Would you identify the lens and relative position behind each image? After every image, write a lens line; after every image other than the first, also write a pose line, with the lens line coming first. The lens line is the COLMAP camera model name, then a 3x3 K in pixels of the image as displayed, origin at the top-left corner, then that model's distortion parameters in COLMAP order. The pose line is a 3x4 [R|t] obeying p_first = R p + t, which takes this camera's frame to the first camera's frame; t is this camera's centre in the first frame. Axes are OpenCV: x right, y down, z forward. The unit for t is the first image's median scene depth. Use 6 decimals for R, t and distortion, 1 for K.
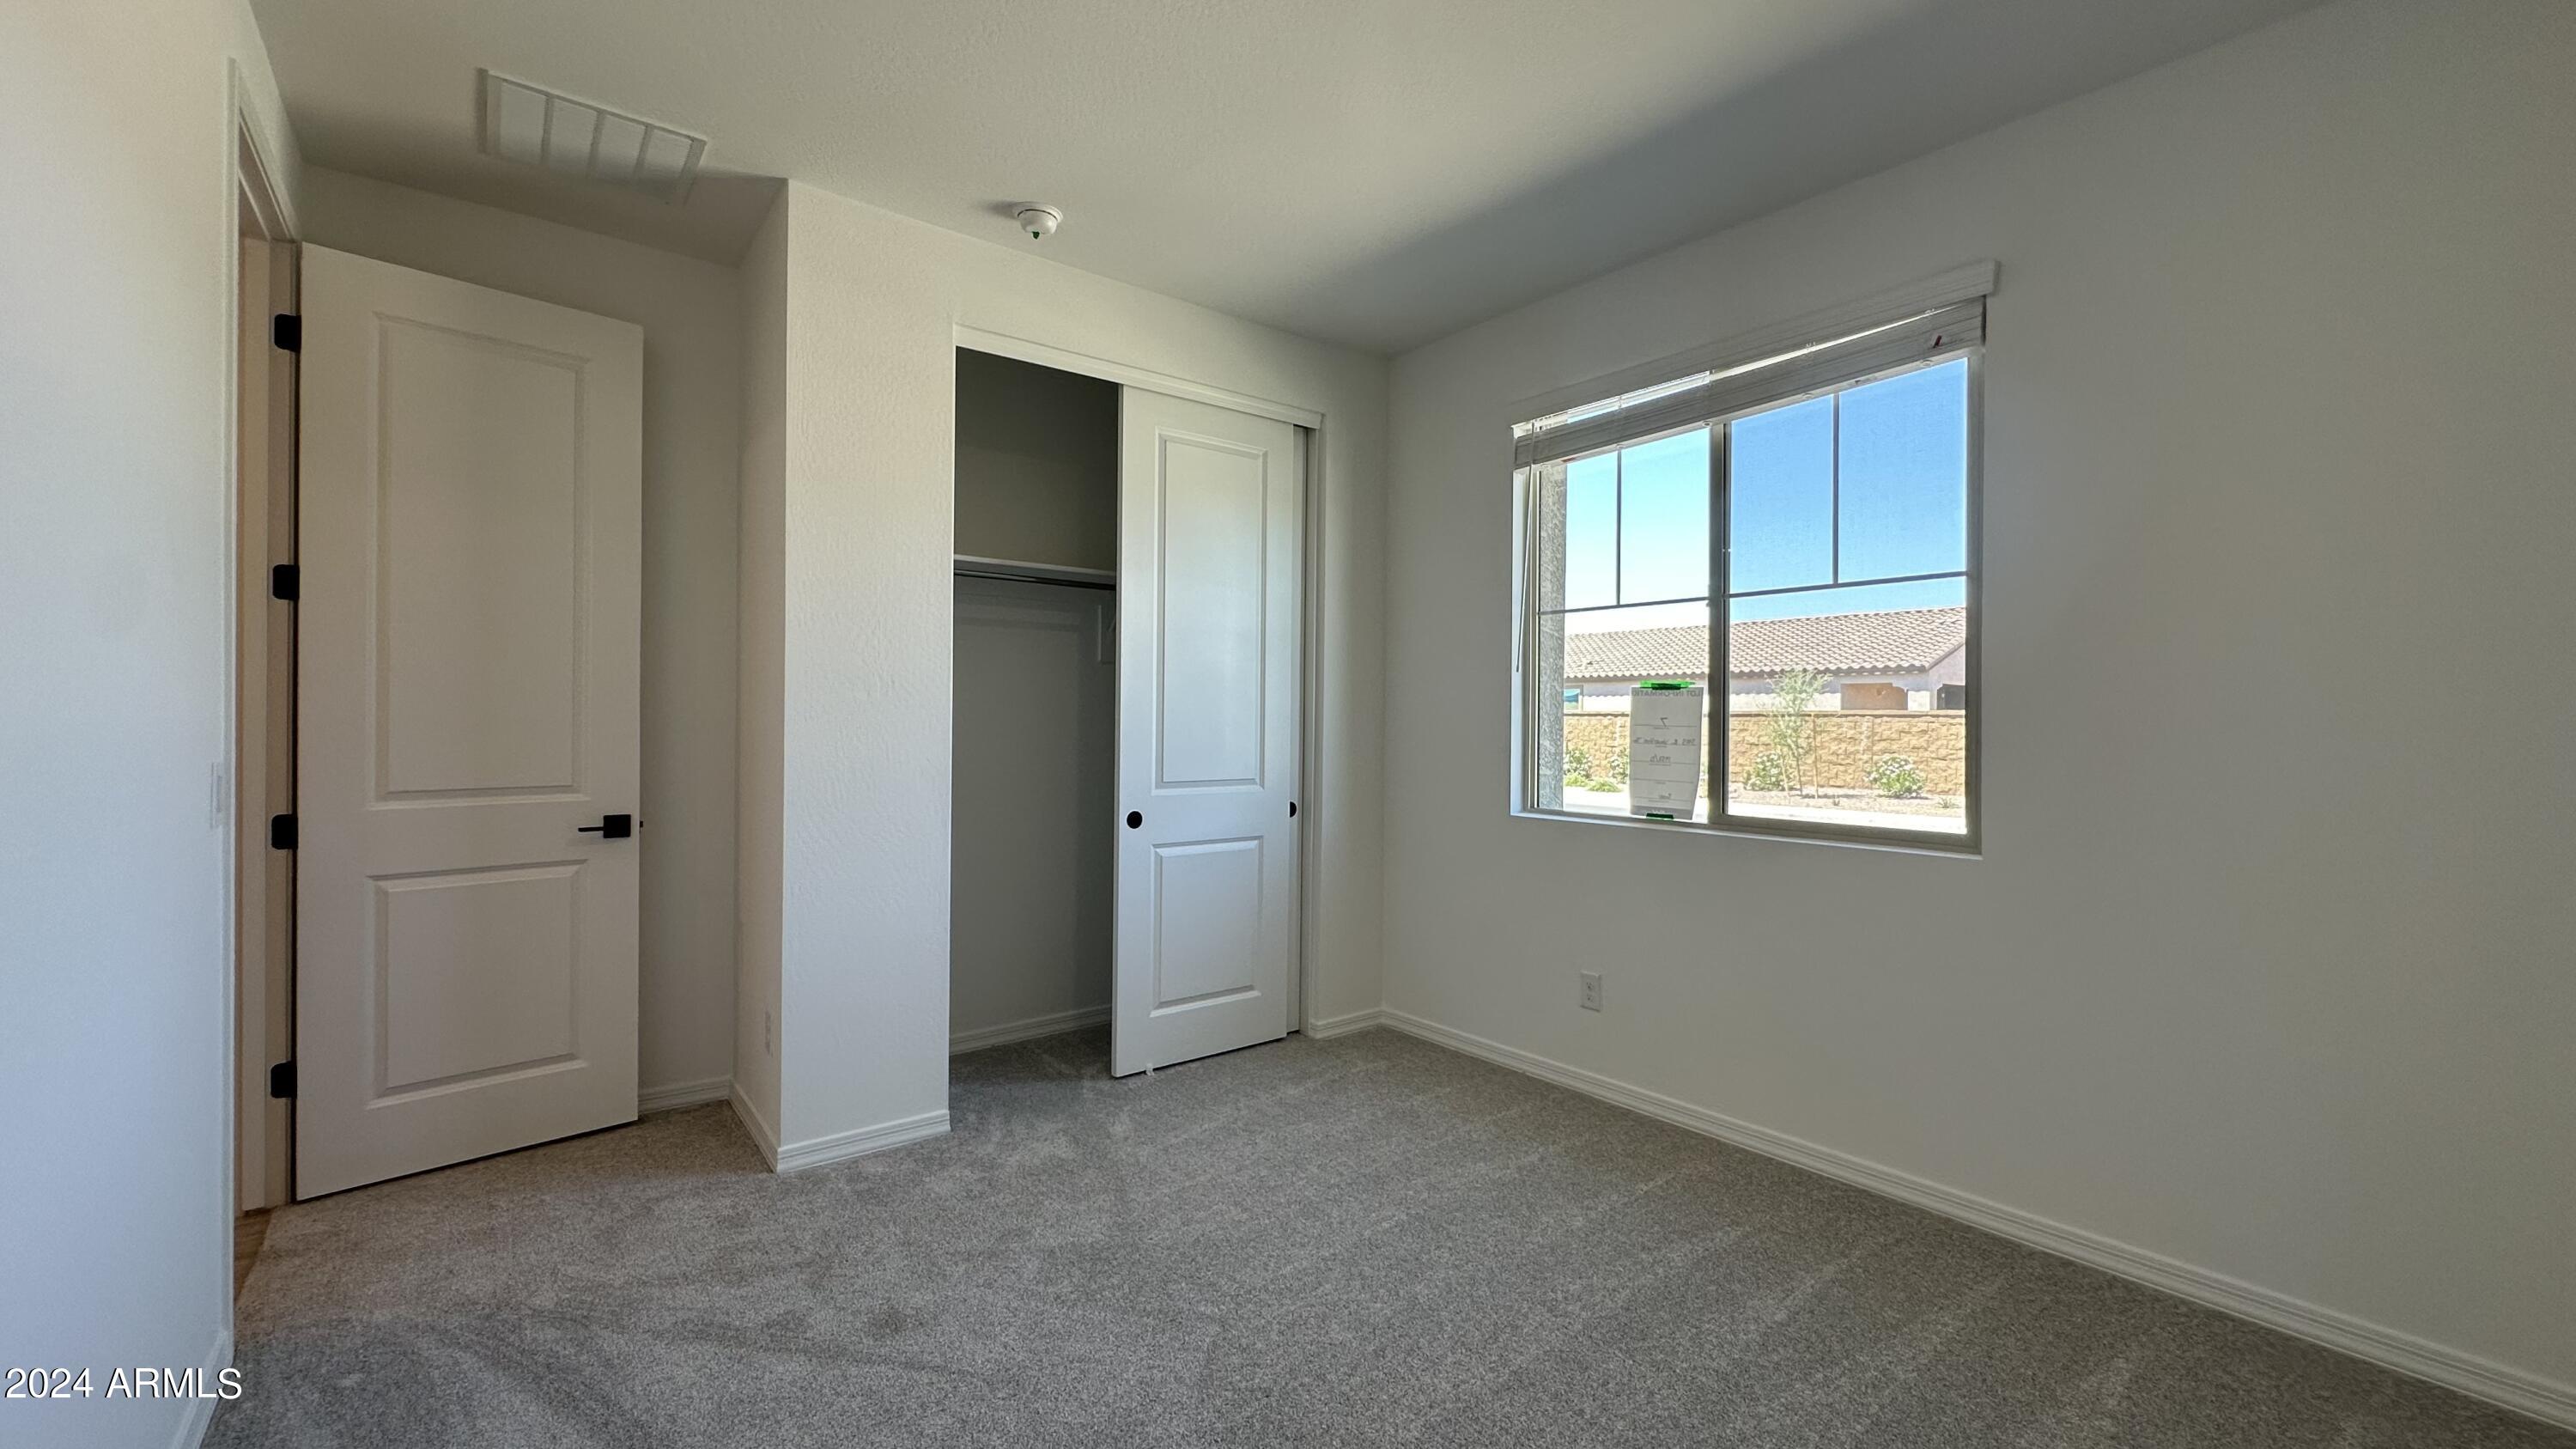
lens RADIAL K [[1027.6, 0, 1283.9], [0, 1027.6, 724.6], [0, 0, 1]] dist [-0.001851, -0.000042]
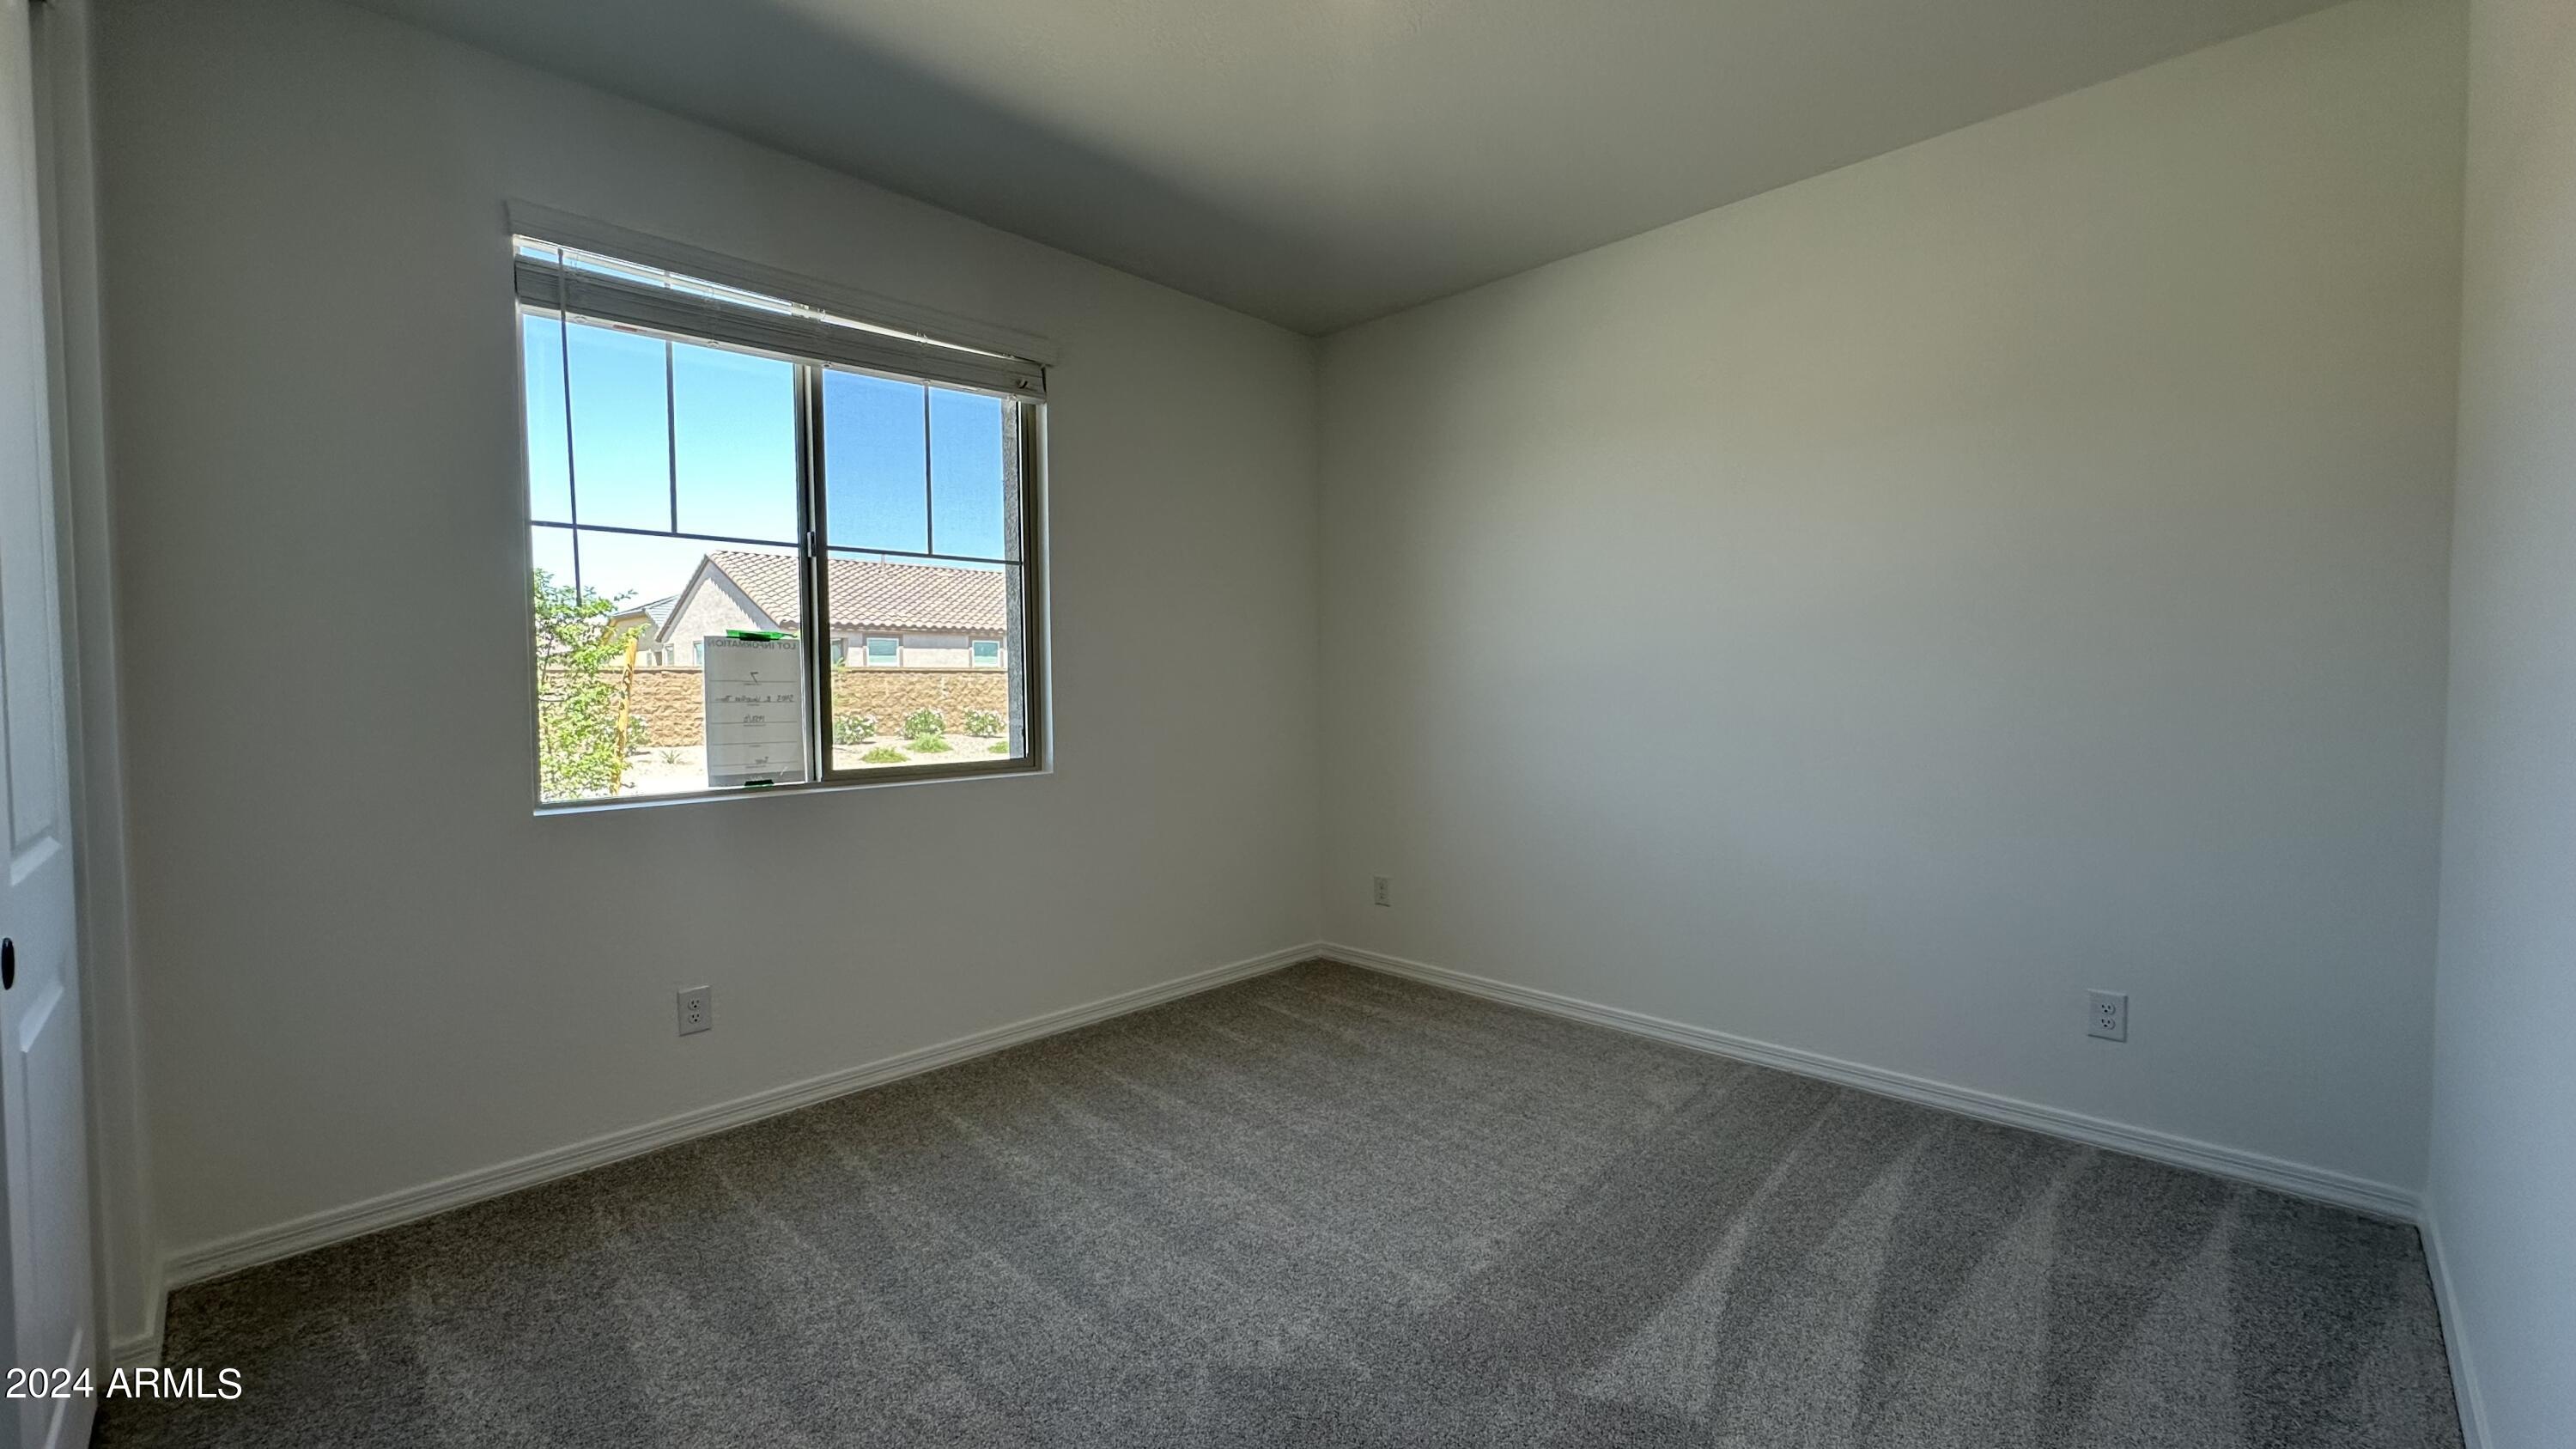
lens RADIAL K [[1027.6, 0, 1283.9], [0, 1027.6, 724.6], [0, 0, 1]] dist [-0.001851, -0.000042]
pose [[-0.118952, -0.047234, 0.991776, -0.577402], [0.013054, 0.998707, 0.049129, 0.000787], [-0.992814, 0.018790, -0.118182, 0.661806]]
